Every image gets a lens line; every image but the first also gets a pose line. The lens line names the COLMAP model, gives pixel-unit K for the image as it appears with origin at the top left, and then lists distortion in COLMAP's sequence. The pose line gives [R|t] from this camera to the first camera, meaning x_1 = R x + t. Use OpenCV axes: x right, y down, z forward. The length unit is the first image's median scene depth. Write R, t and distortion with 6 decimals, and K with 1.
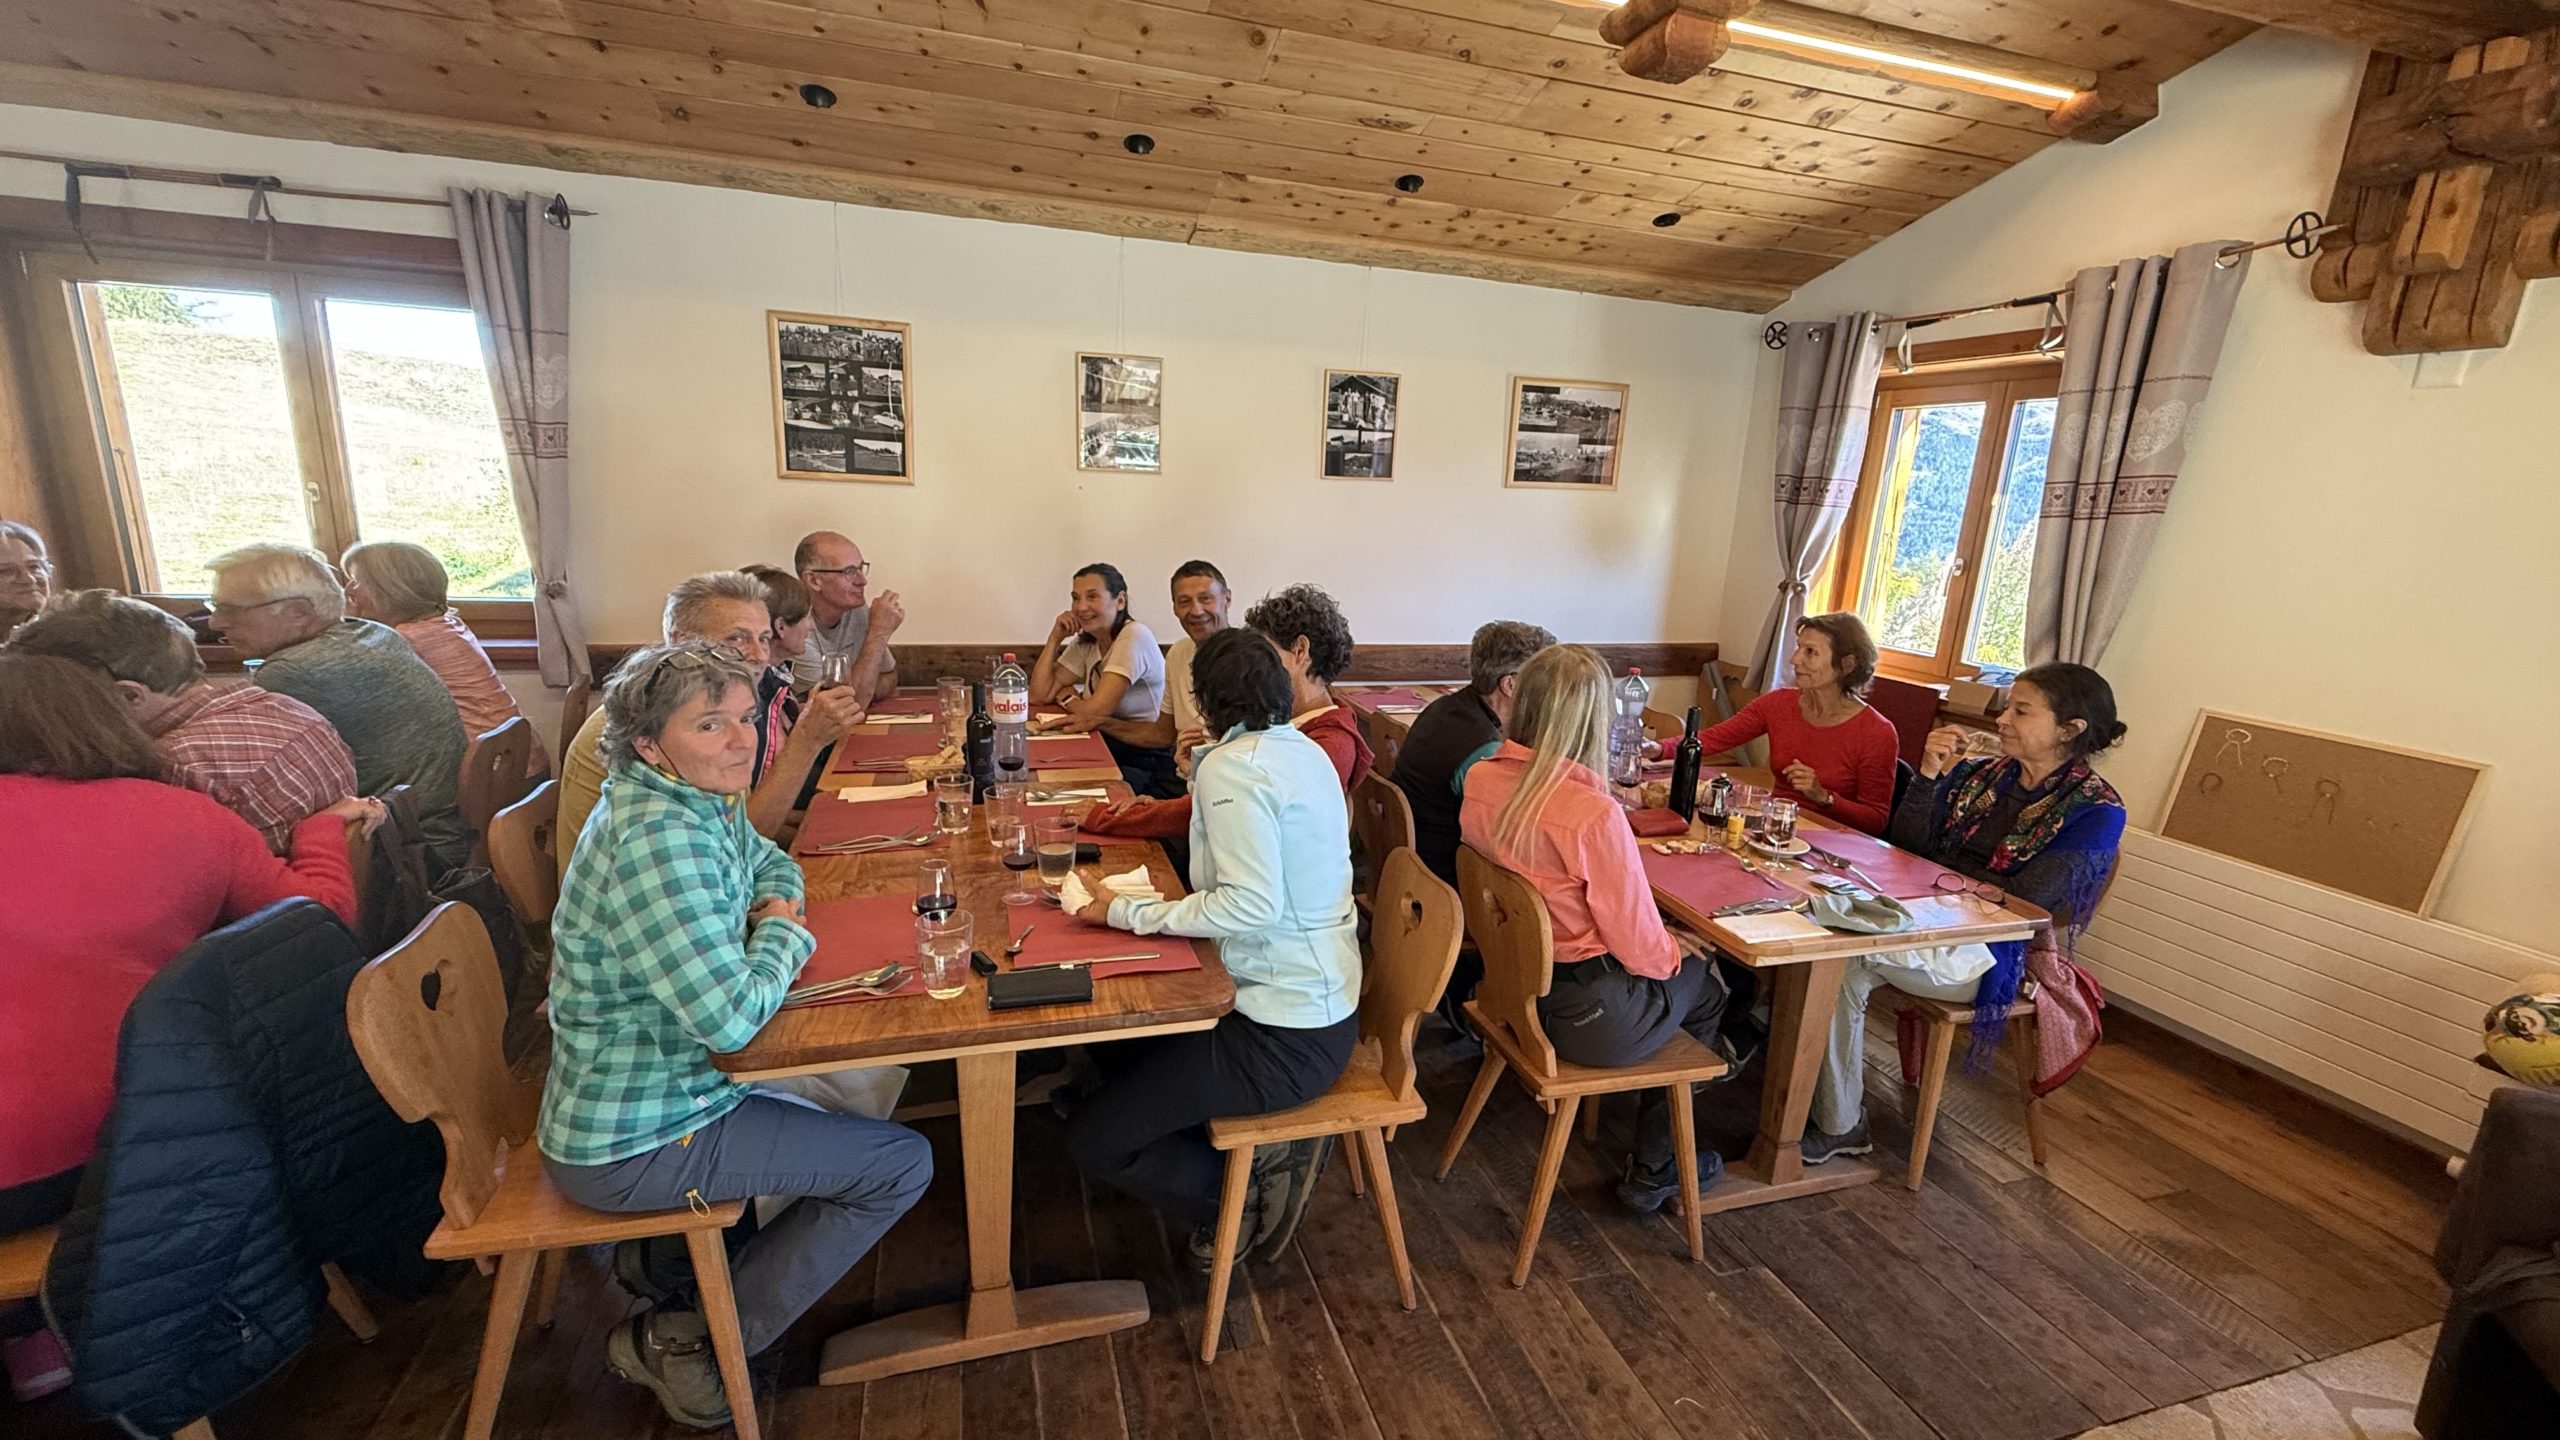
lens RADIAL K [[1023.3, 0, 1272.9], [0, 1023.3, 720.6], [0, 0, 1]] dist [-0.000882, 0.000309]
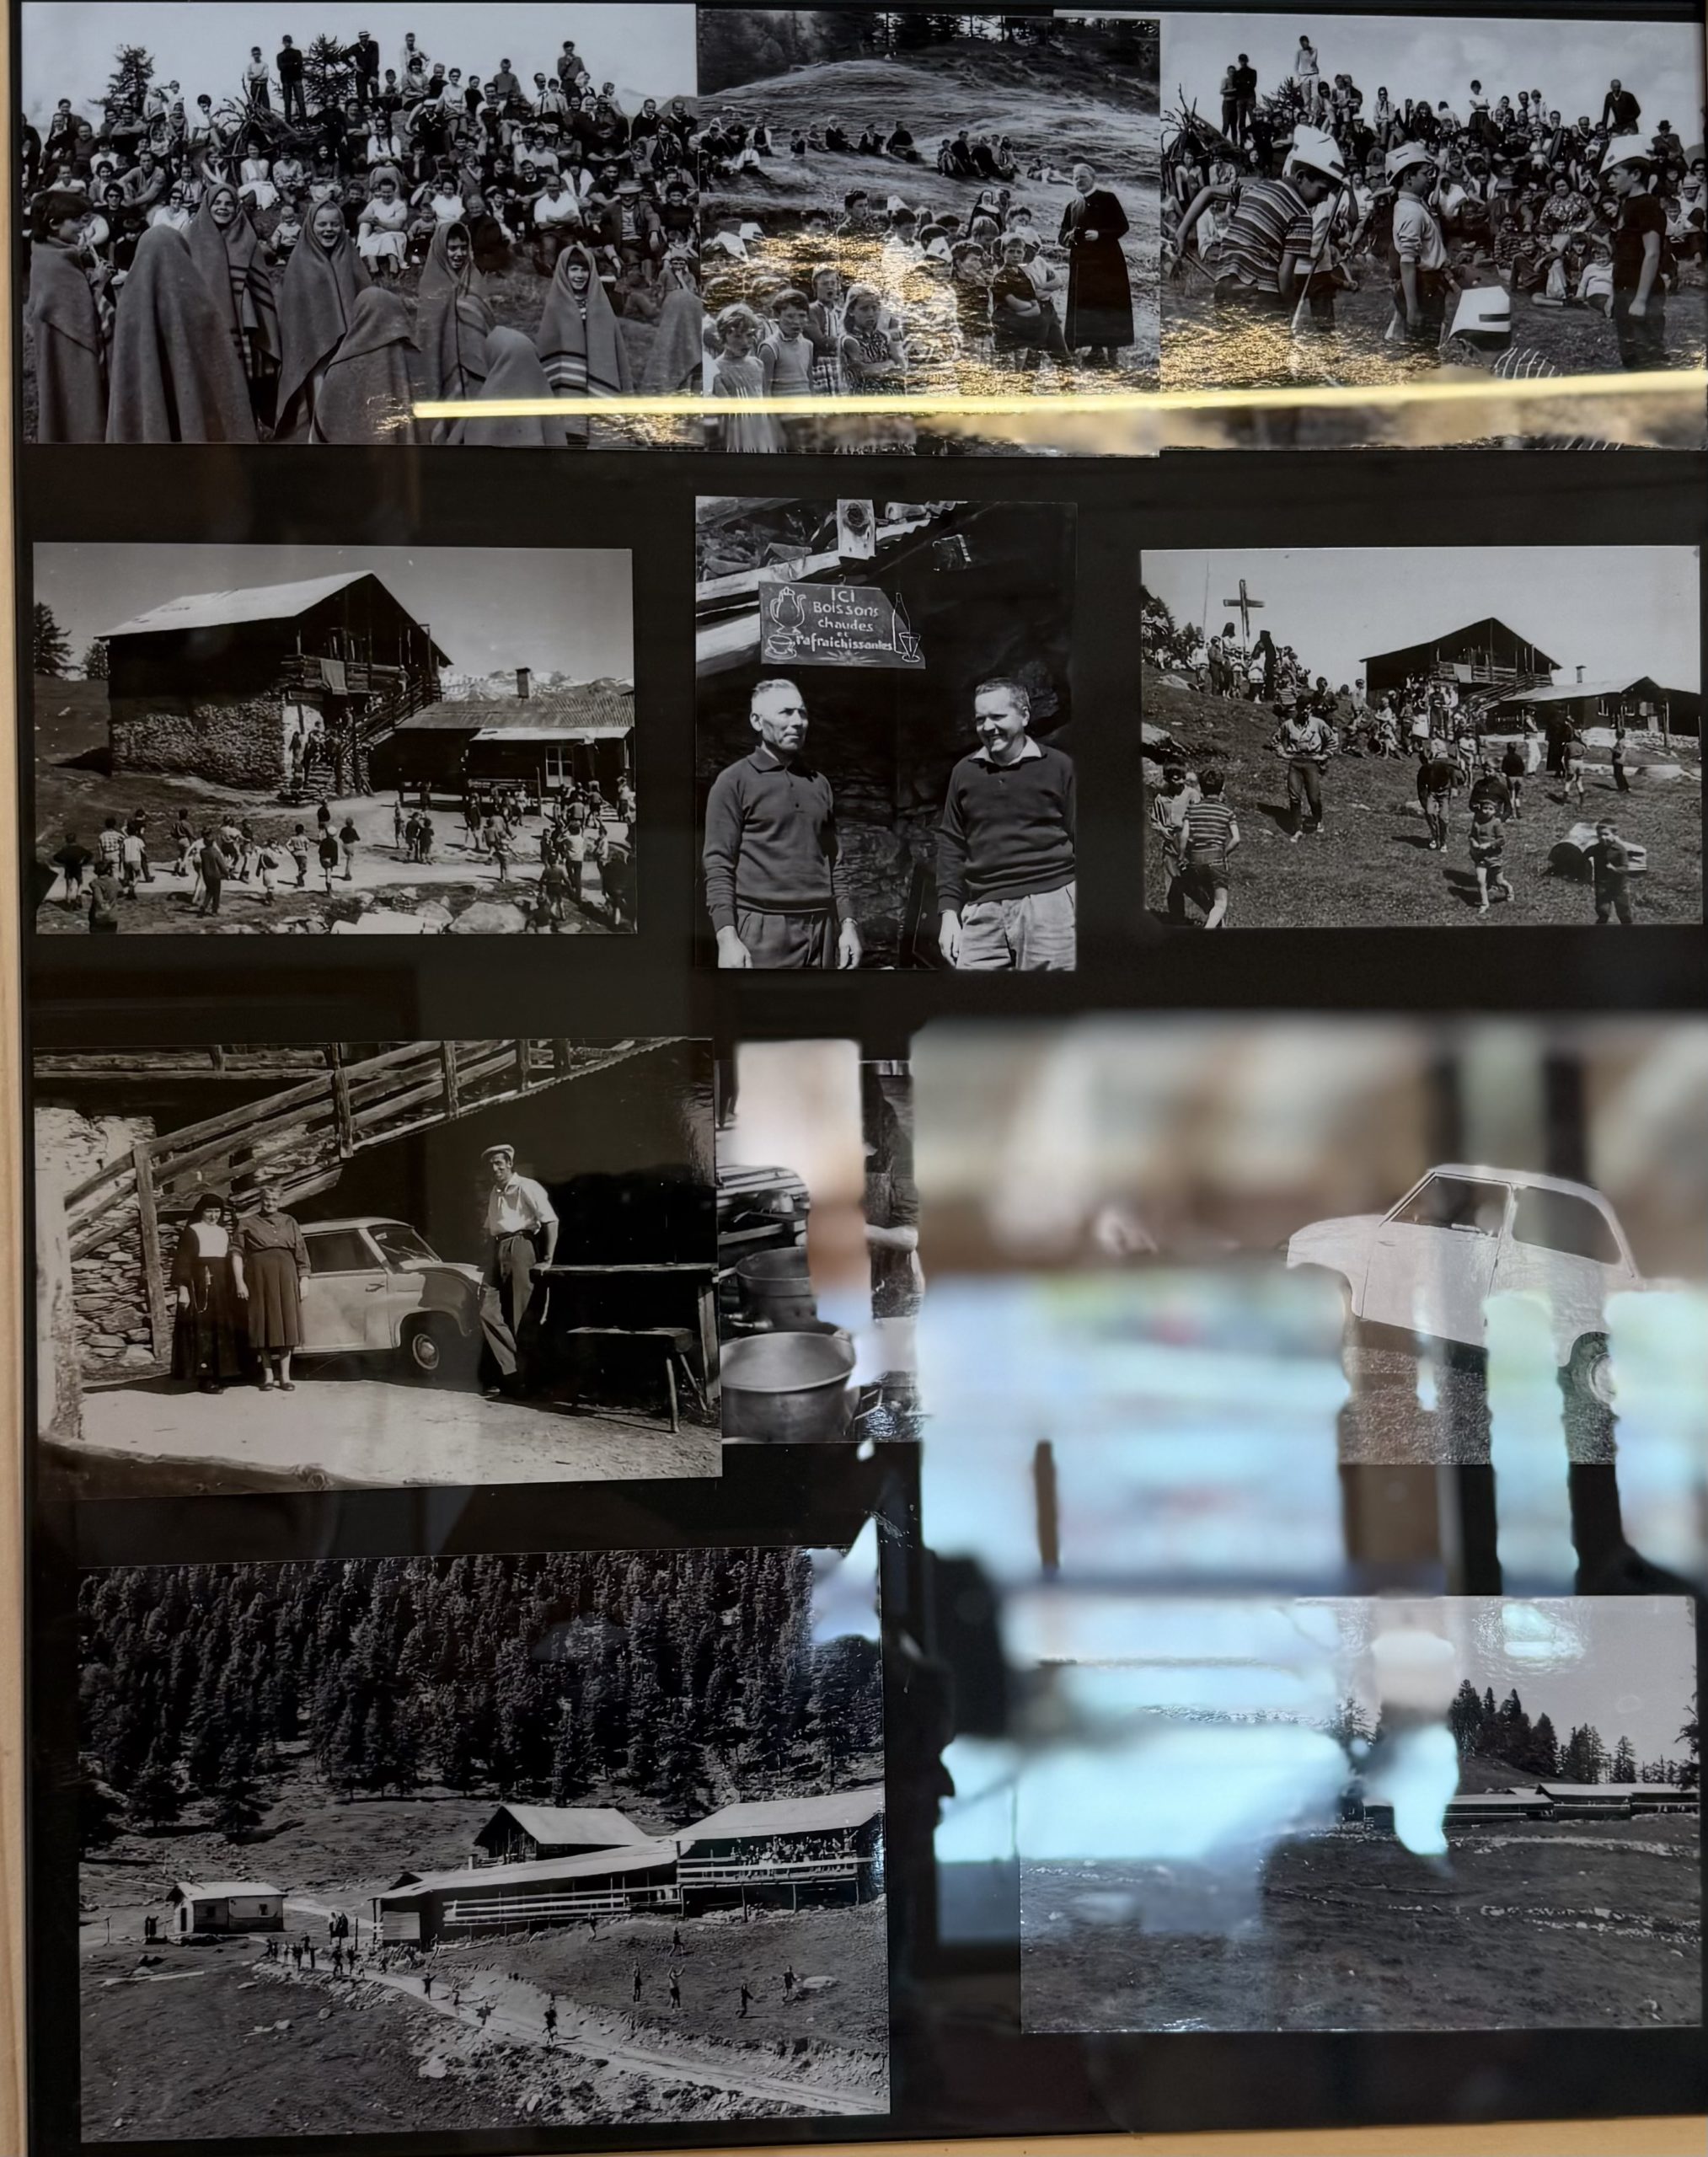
lens RADIAL K [[1621.0, 0, 856.1], [0, 1621.0, 1080.8], [0, 0, 1]] dist [0.007002, 0.001598]
pose [[0.966214, -0.089359, -0.241755, -0.401226], [0.015678, 0.956616, -0.290929, -0.283522], [0.257264, 0.277310, 0.925697, 0.914902]]
